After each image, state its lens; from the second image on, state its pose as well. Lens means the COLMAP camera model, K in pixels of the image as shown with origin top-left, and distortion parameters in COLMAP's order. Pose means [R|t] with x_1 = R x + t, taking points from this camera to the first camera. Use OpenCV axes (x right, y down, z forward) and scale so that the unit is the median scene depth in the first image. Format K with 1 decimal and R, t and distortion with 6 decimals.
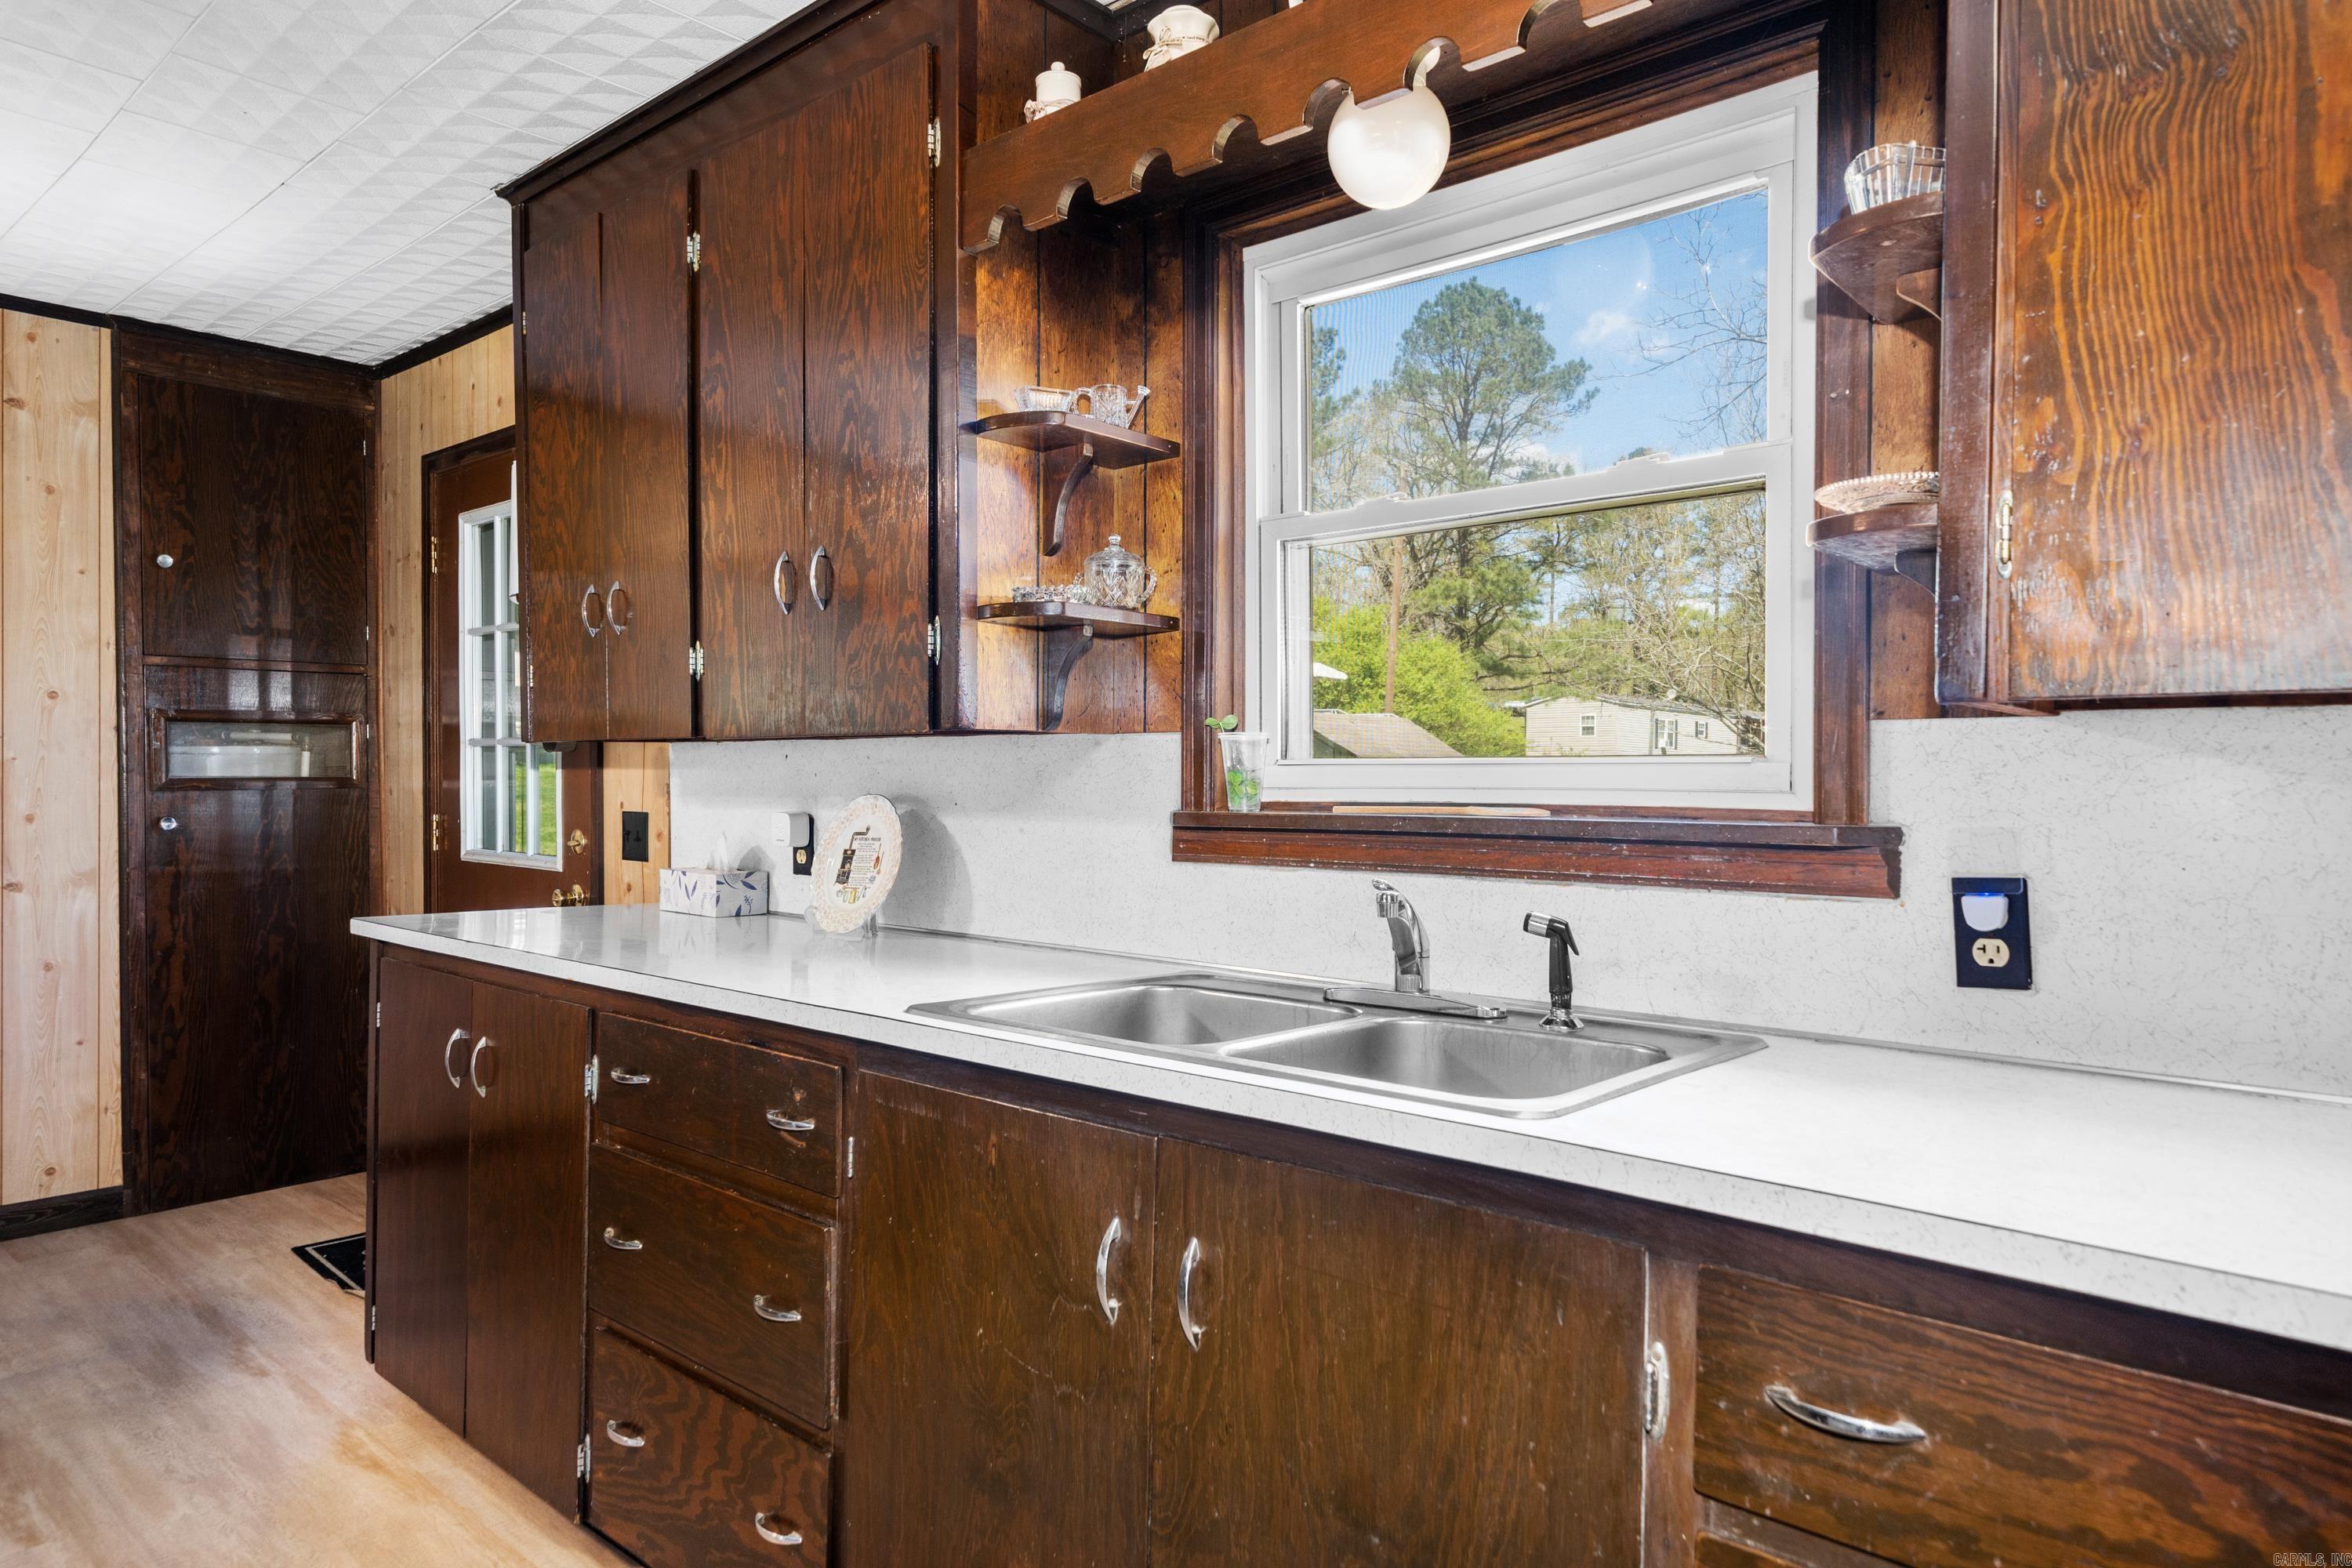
lens RADIAL K [[1442.7, 0, 1176.0], [0, 1442.7, 784.0], [0, 0, 1]] dist [0.004044, 0.003060]
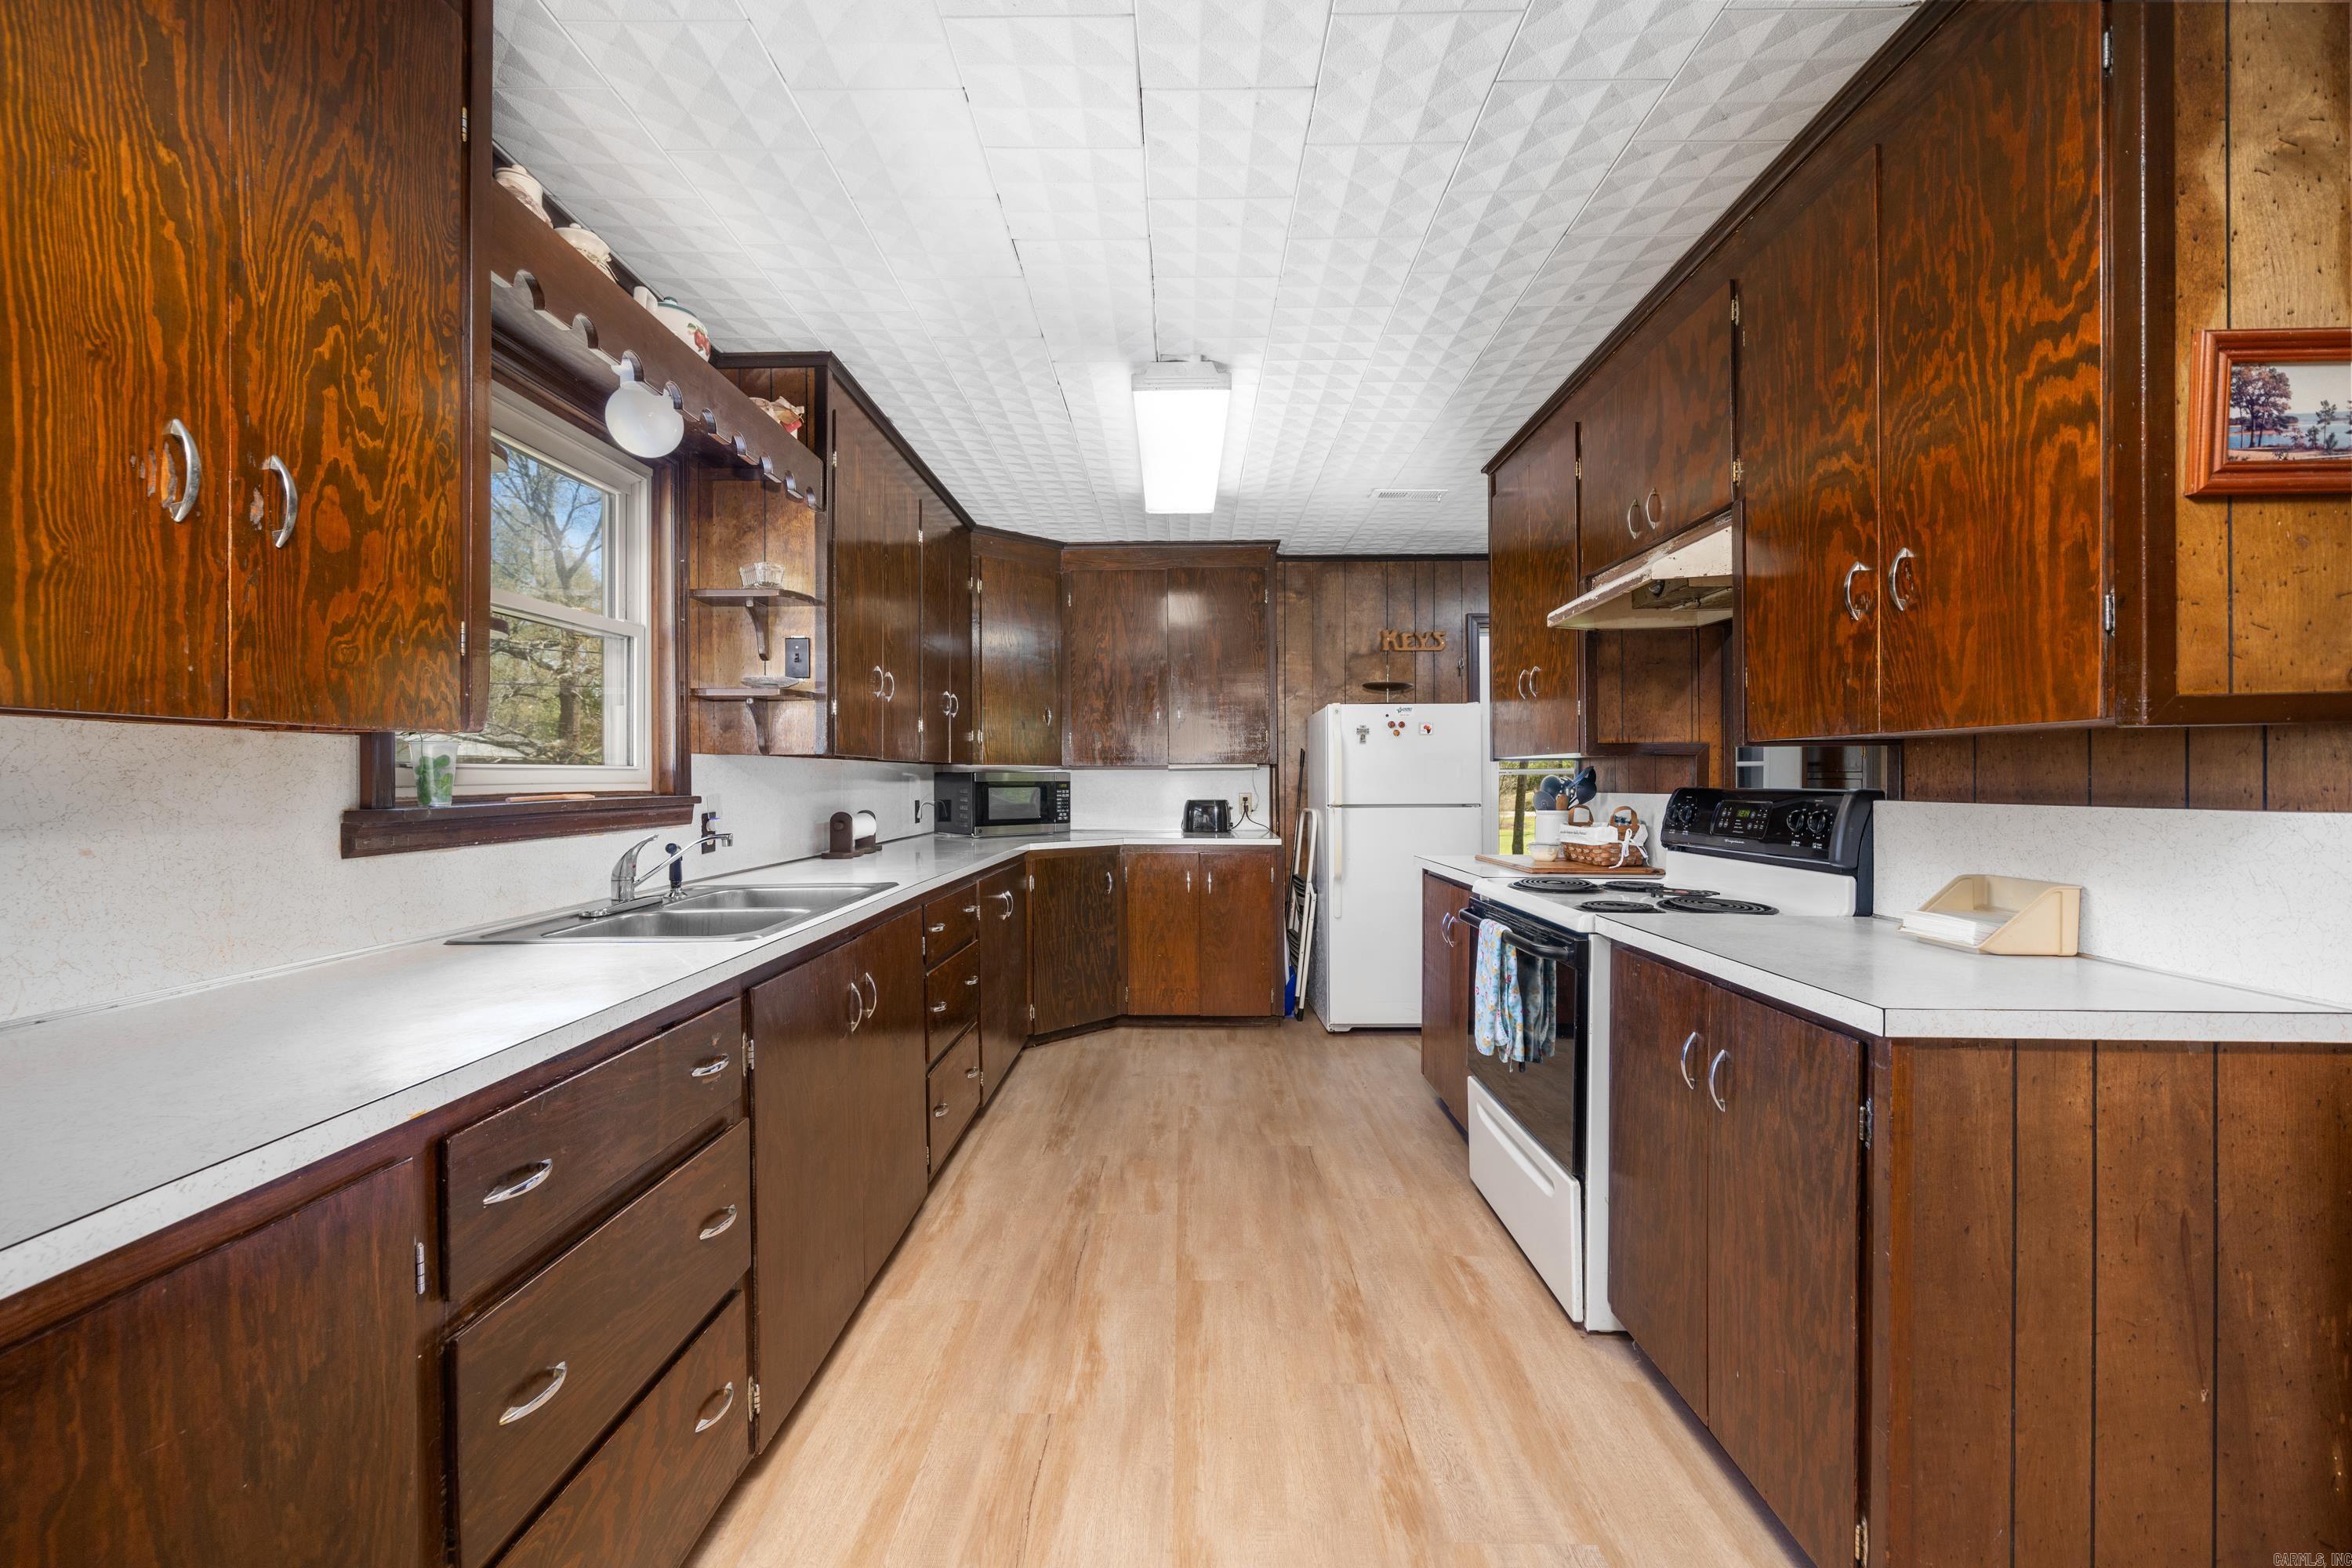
lens RADIAL K [[973.1, 0, 1133.7], [0, 973.1, 784.6], [0, 0, 1]] dist [-0.000776, -0.000093]
pose [[-0.620847, -0.012334, 0.783835, -0.926814], [-0.001636, 0.999894, 0.014438, -0.011175], [-0.783930, 0.007681, -0.620801, 1.010718]]
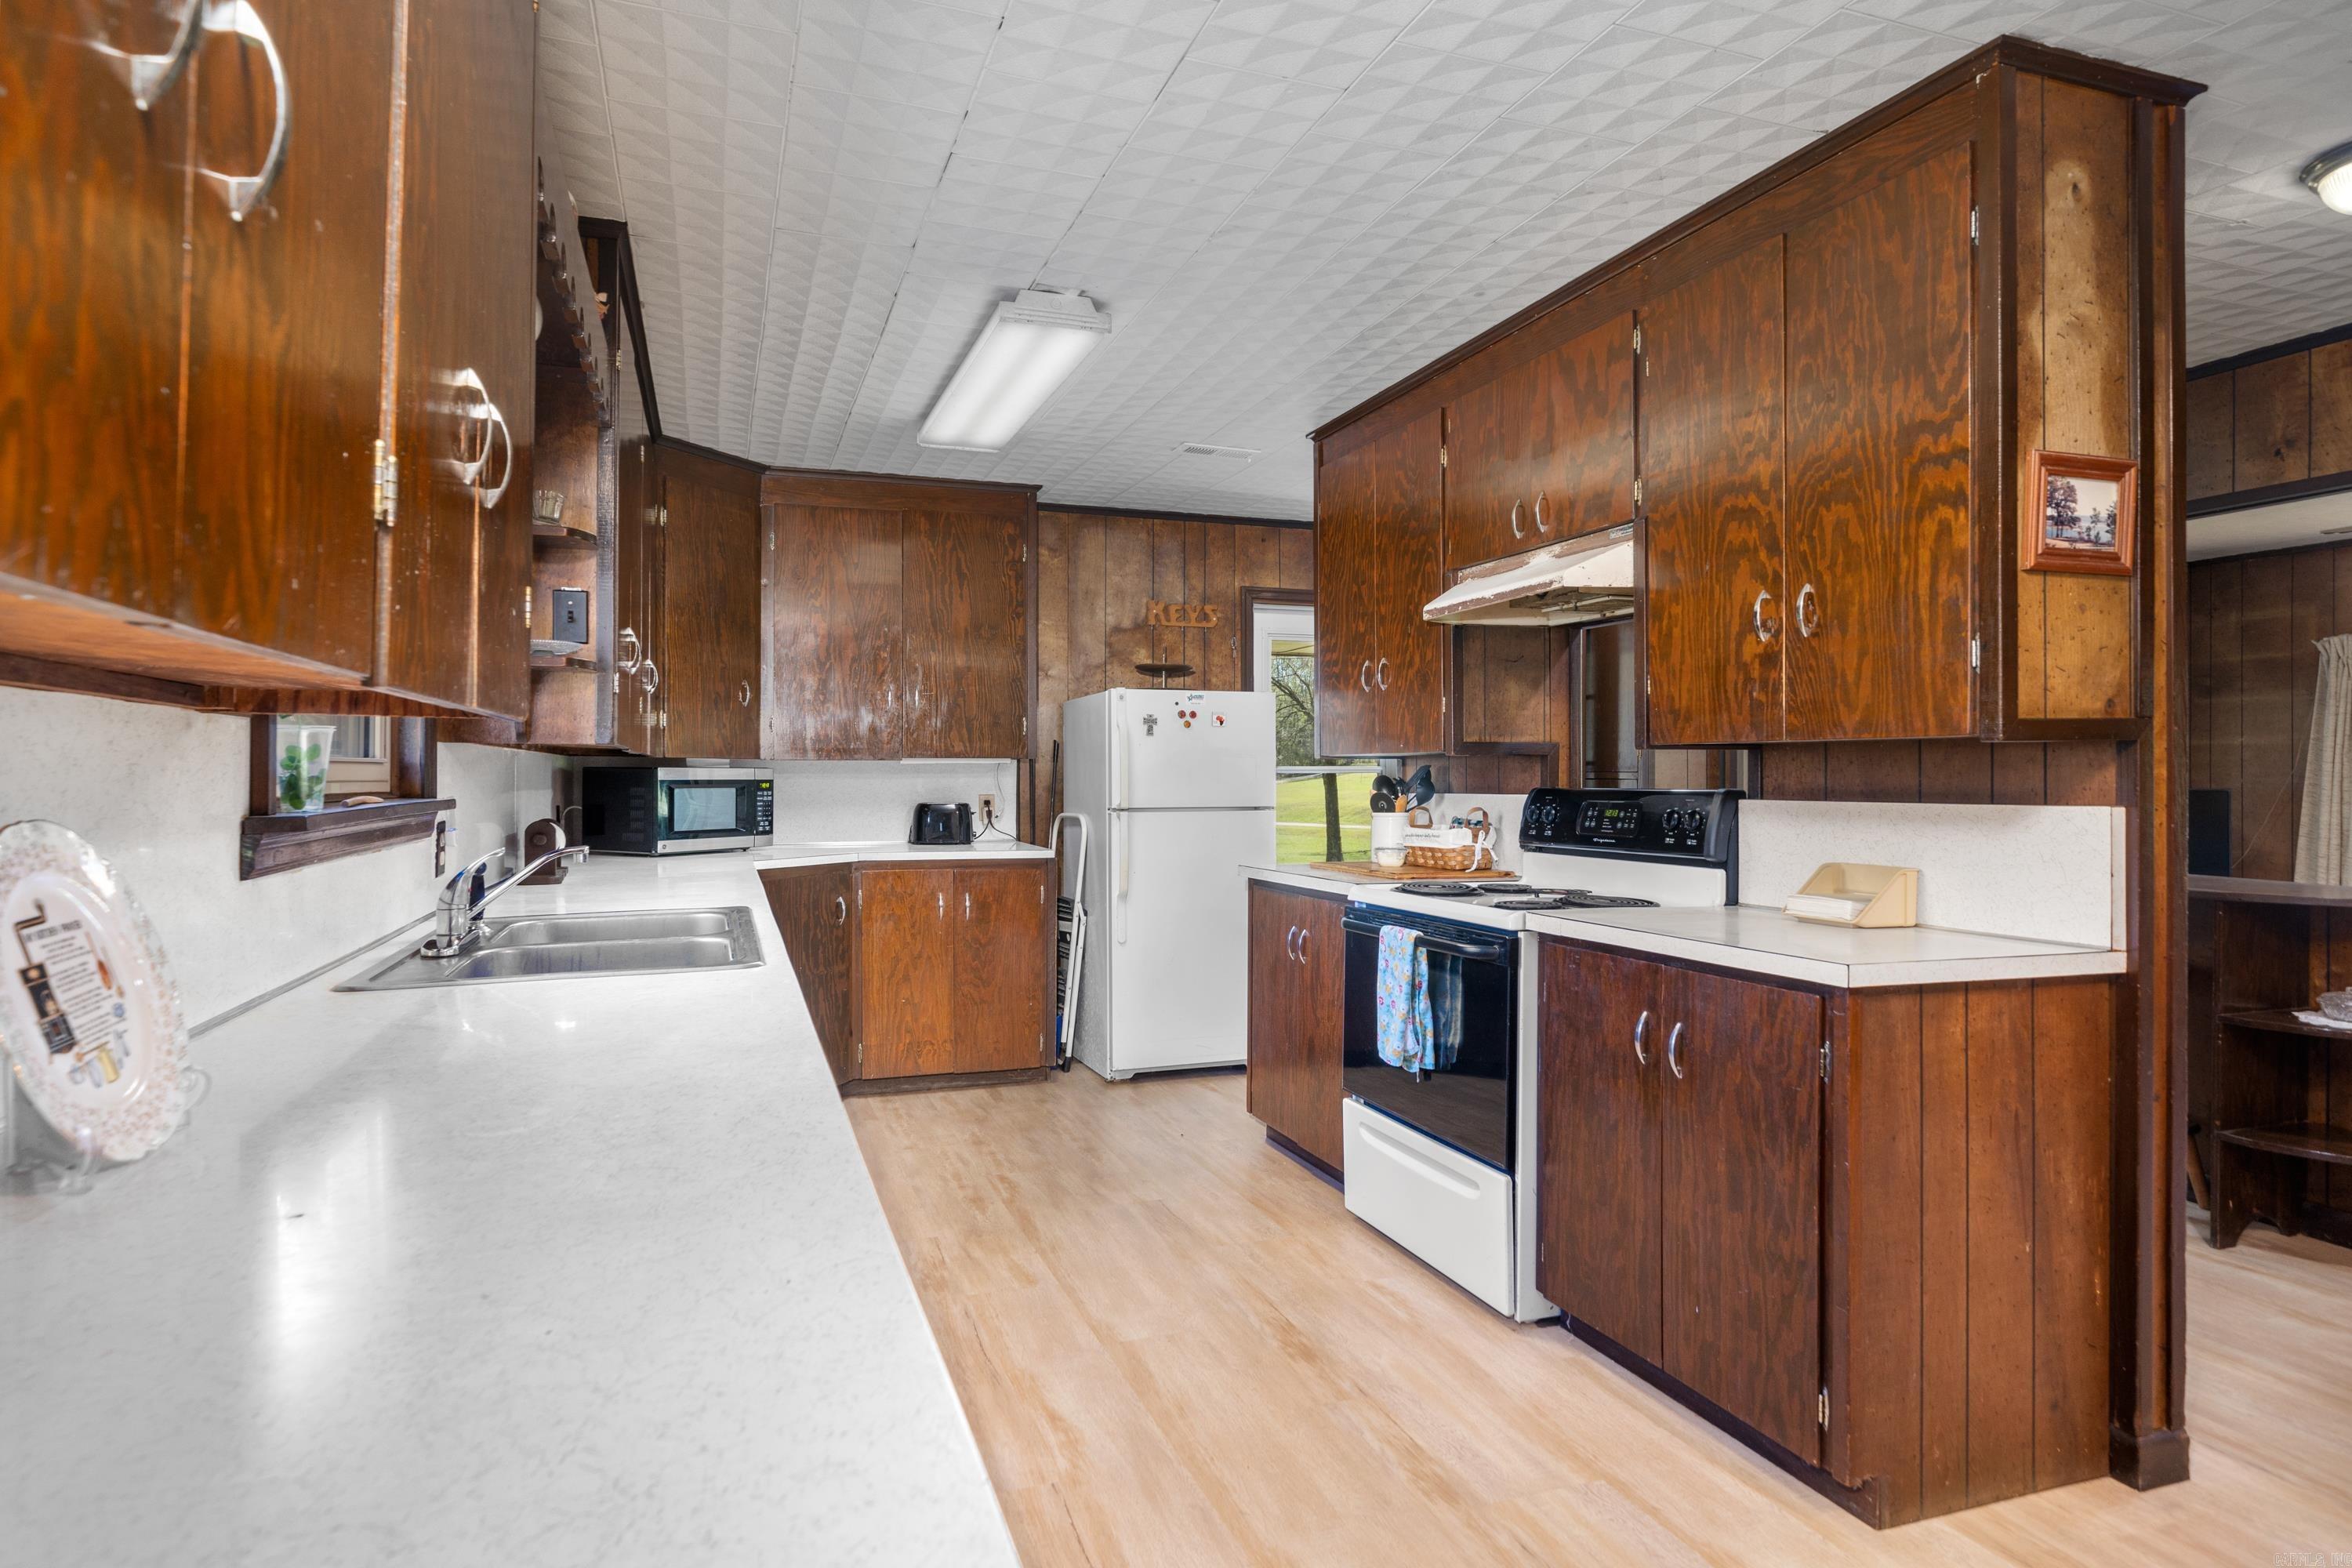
lens RADIAL K [[1332.0, 0, 1119.4], [0, 1332.0, 775.1], [0, 0, 1]] dist [0.002371, 0.000495]
pose [[-0.856204, -0.009839, 0.516544, -0.806486], [-0.007951, 0.999951, 0.005866, -0.012560], [-0.516576, 0.000915, -0.856241, 1.403406]]
